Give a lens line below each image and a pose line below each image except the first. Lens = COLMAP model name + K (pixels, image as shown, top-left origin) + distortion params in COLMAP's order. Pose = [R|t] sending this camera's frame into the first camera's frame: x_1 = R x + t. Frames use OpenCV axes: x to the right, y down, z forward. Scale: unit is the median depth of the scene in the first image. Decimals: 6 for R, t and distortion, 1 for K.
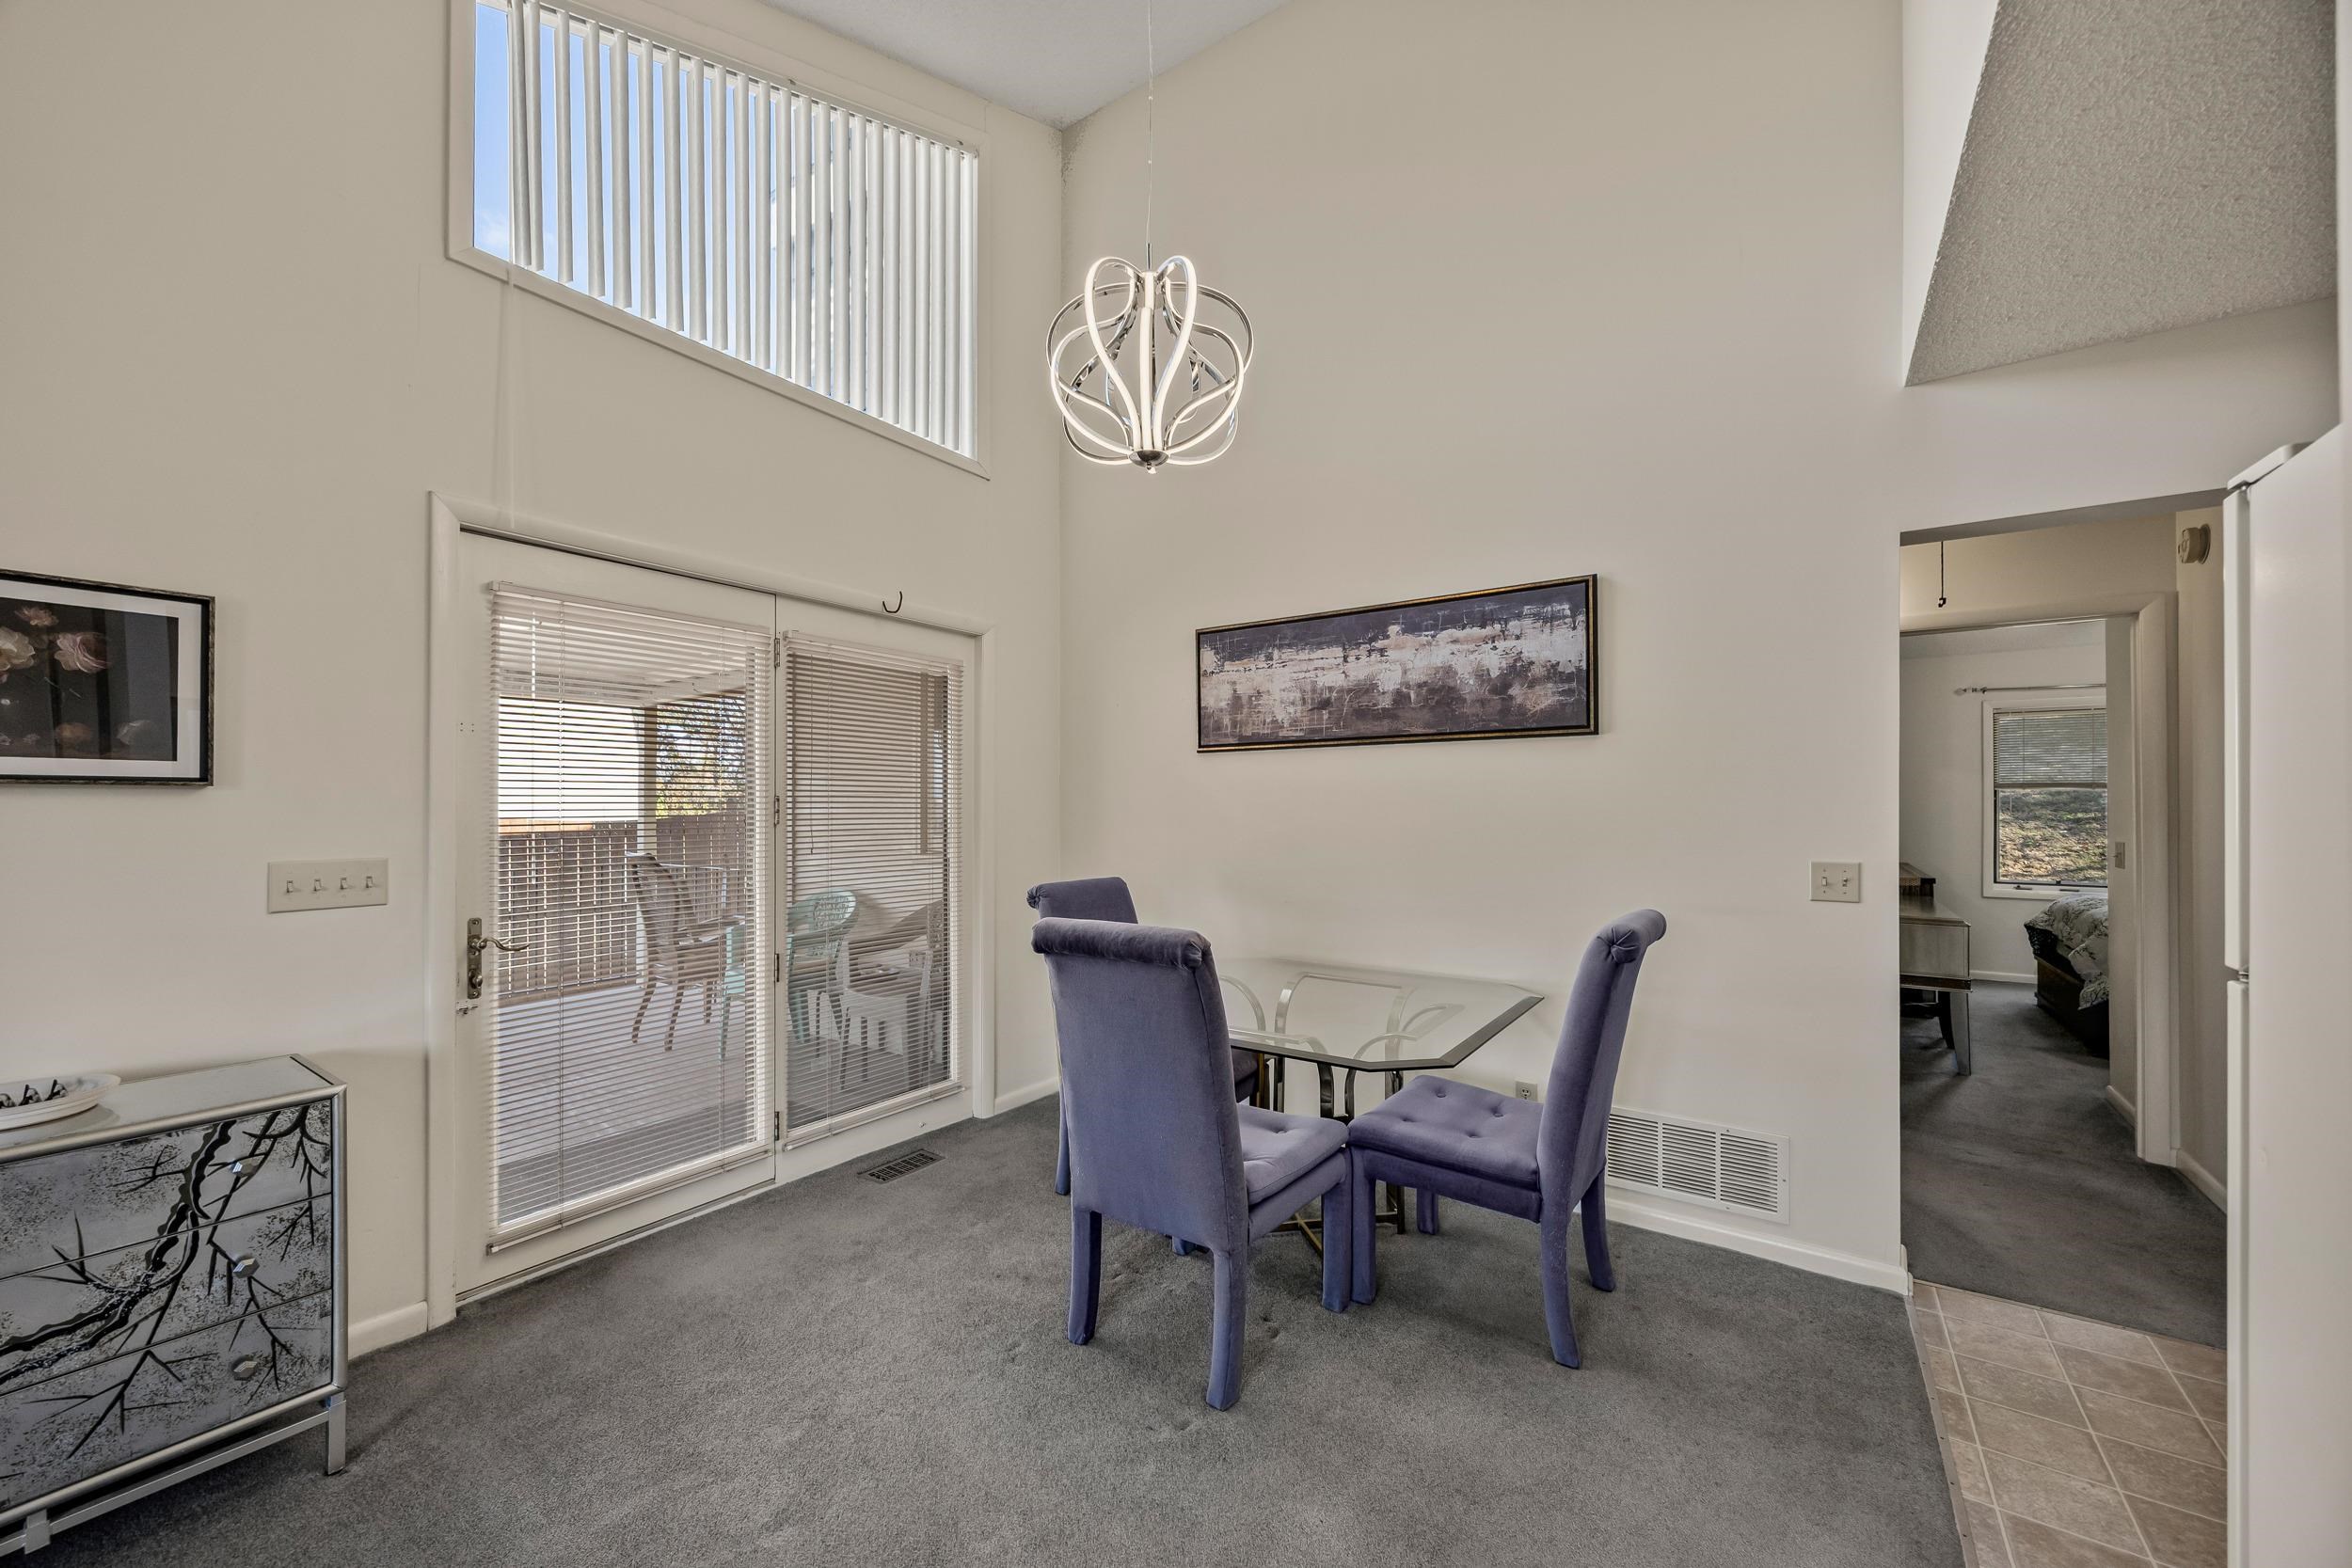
lens RADIAL K [[914.5, 0, 1183.4], [0, 914.5, 798.6], [0, 0, 1]] dist [0.005881, -0.002707]
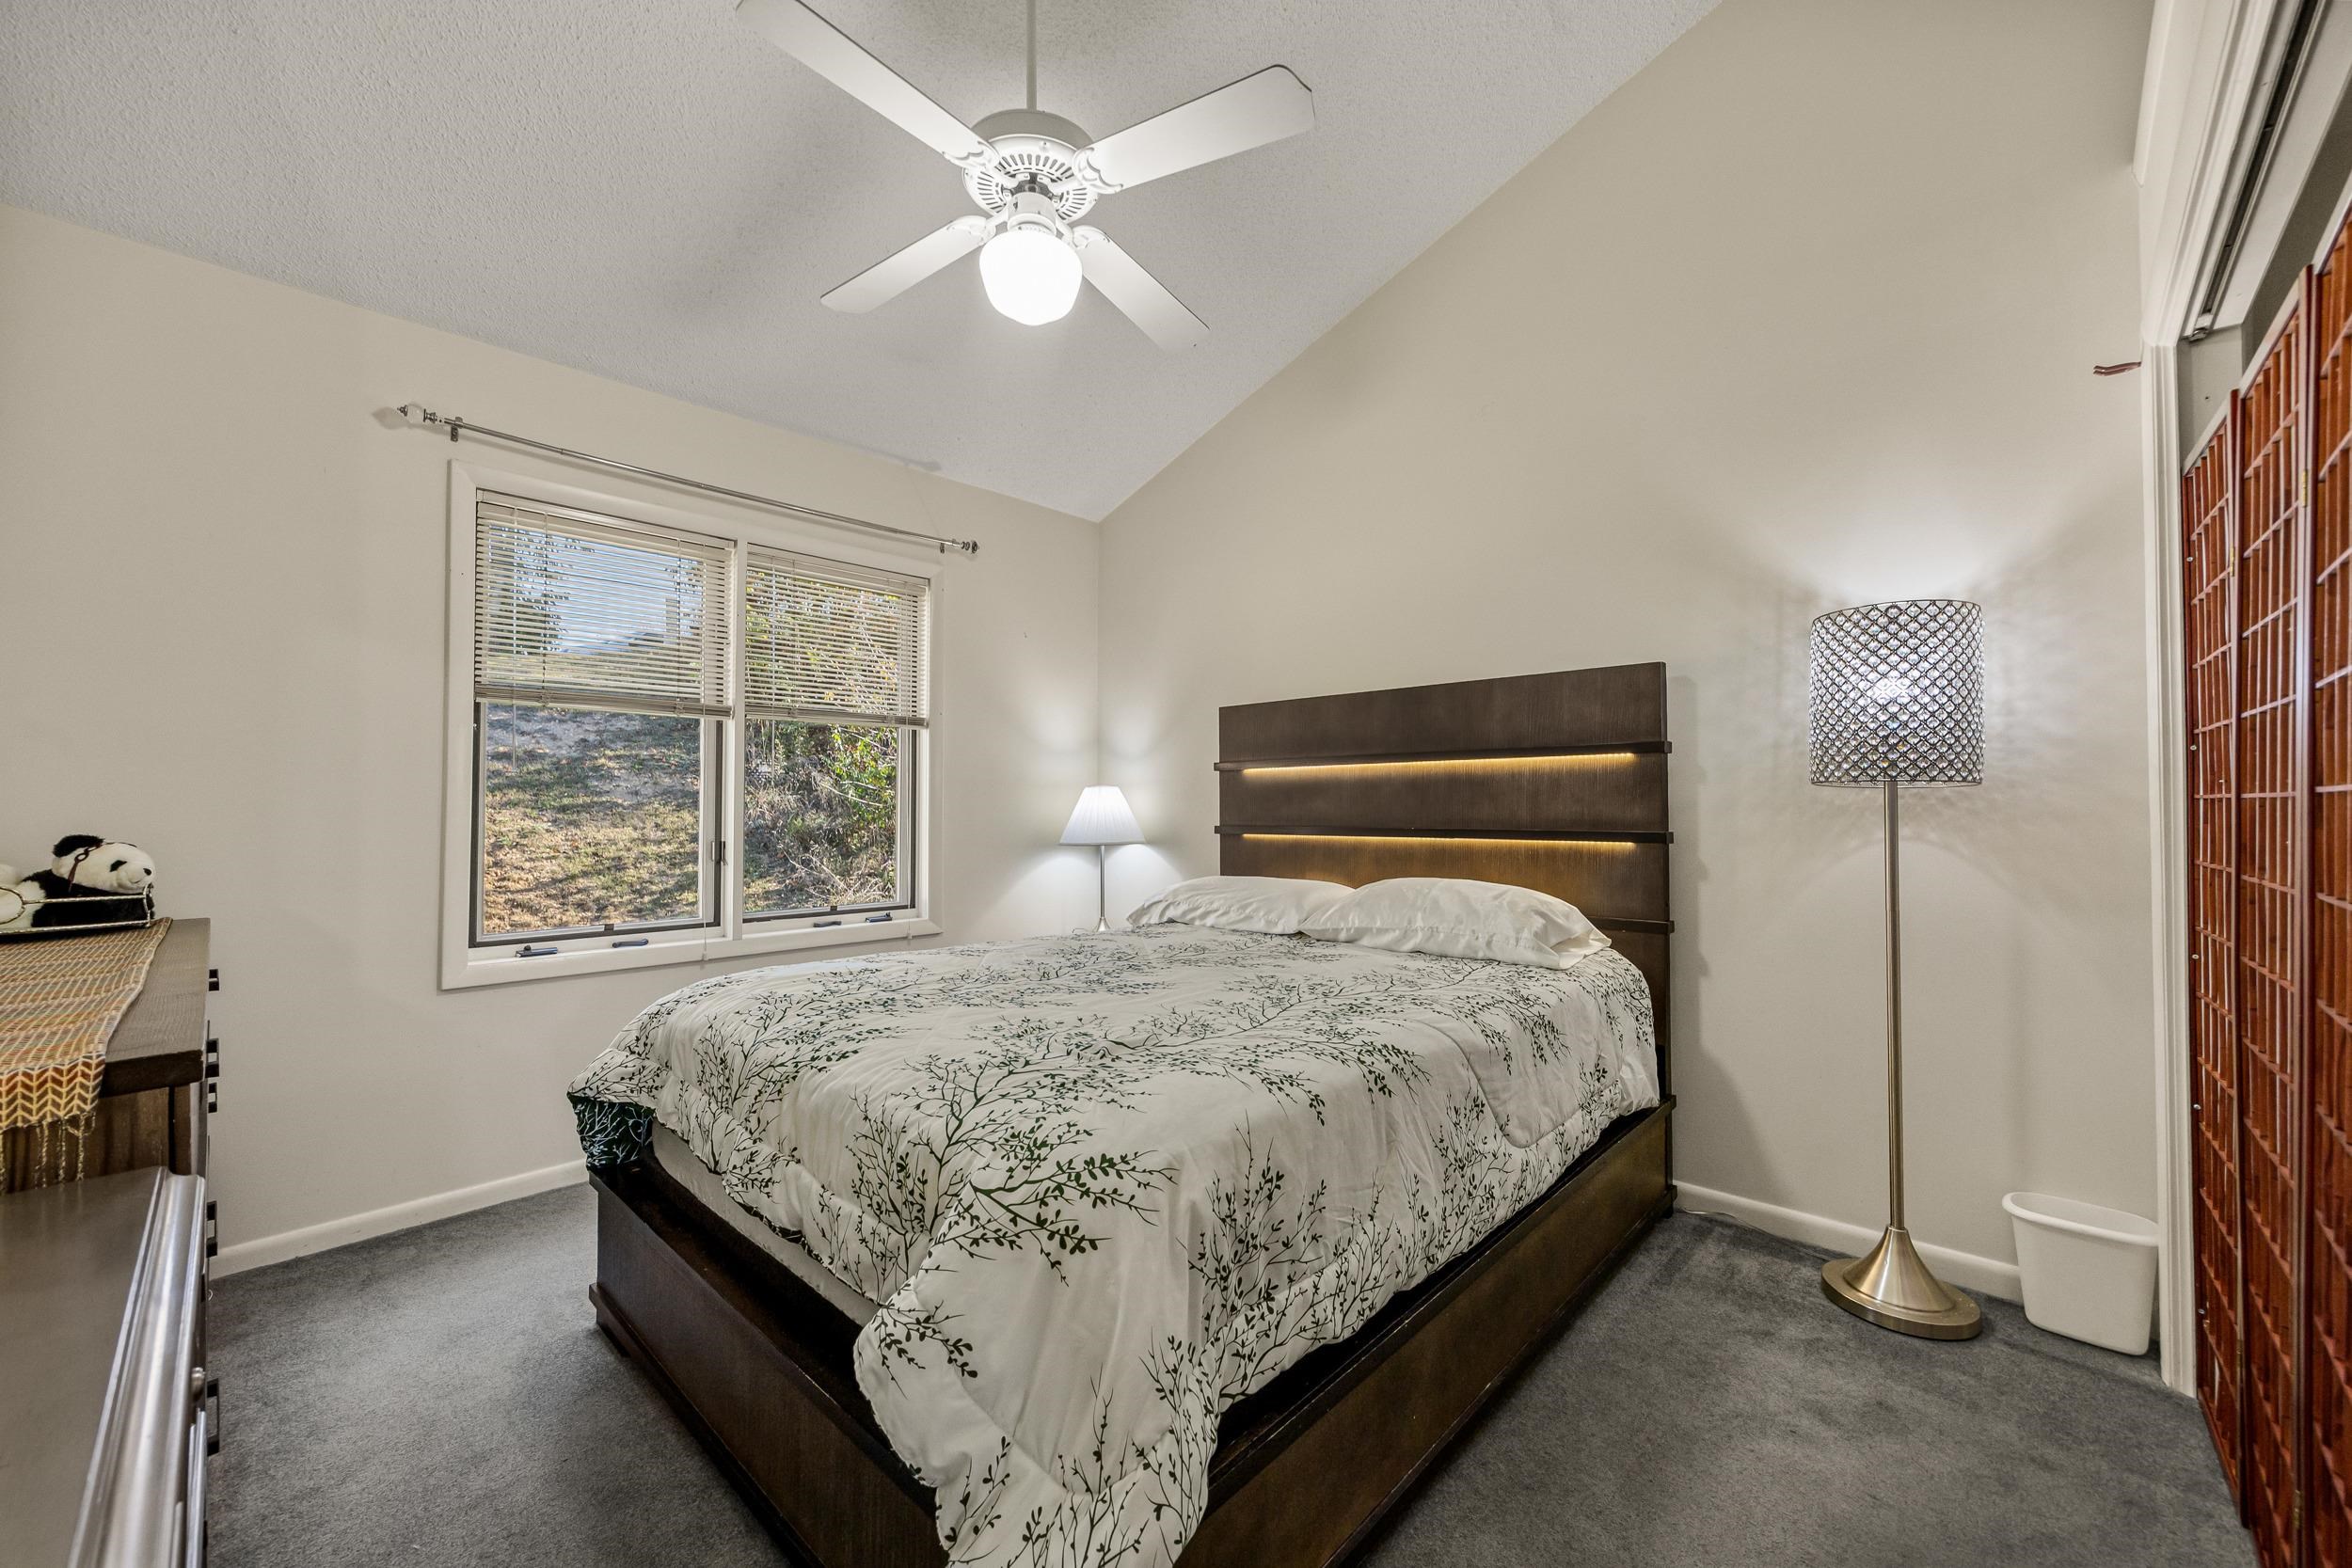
lens RADIAL K [[914.5, 0, 1183.4], [0, 914.5, 798.6], [0, 0, 1]] dist [0.005881, -0.002707]
pose [[0.163713, 0.012837, 0.986424, 0.552220], [-0.010761, 0.999879, -0.011226, 0.030425], [-0.986449, -0.008777, 0.163831, 0.641553]]
